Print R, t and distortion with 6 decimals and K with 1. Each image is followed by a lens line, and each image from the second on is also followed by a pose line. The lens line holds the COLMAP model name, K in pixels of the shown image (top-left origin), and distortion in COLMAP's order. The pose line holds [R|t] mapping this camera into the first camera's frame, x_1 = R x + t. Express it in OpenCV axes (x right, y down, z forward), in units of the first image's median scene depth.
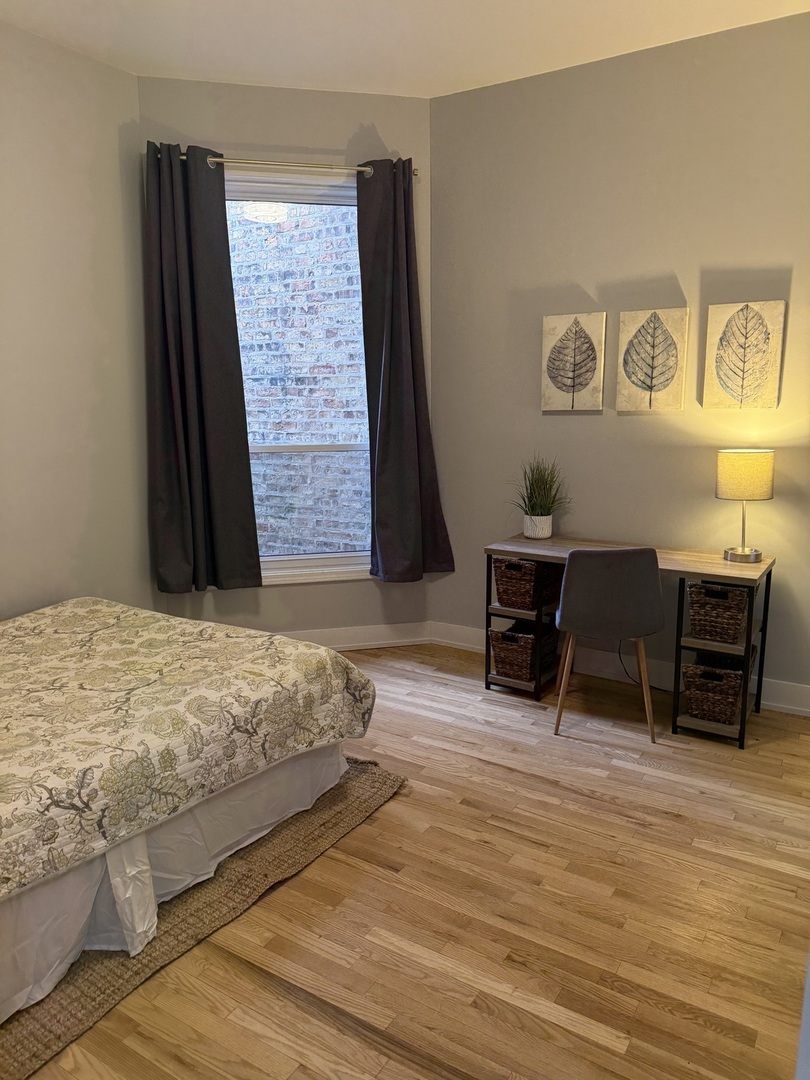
lens RADIAL K [[760.8, 0, 408.0], [0, 760.8, 547.8], [0, 0, 1]] dist [0.003707, -0.019485]
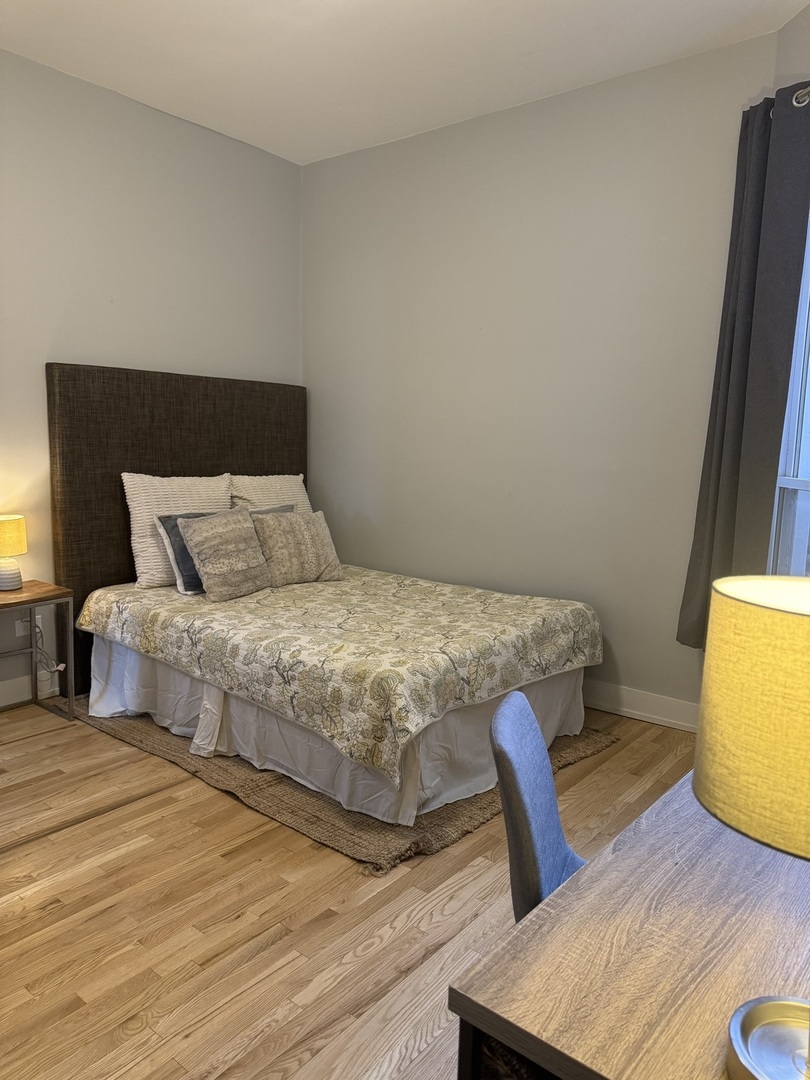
lens RADIAL K [[760.8, 0, 407.9], [0, 760.8, 531.5], [0, 0, 1]] dist [0.003707, -0.019485]
pose [[-0.108197, 0.135843, -0.984804, 0.922318], [-0.219703, 0.962858, 0.156954, -0.209876], [0.969548, 0.233346, -0.074334, 1.245300]]
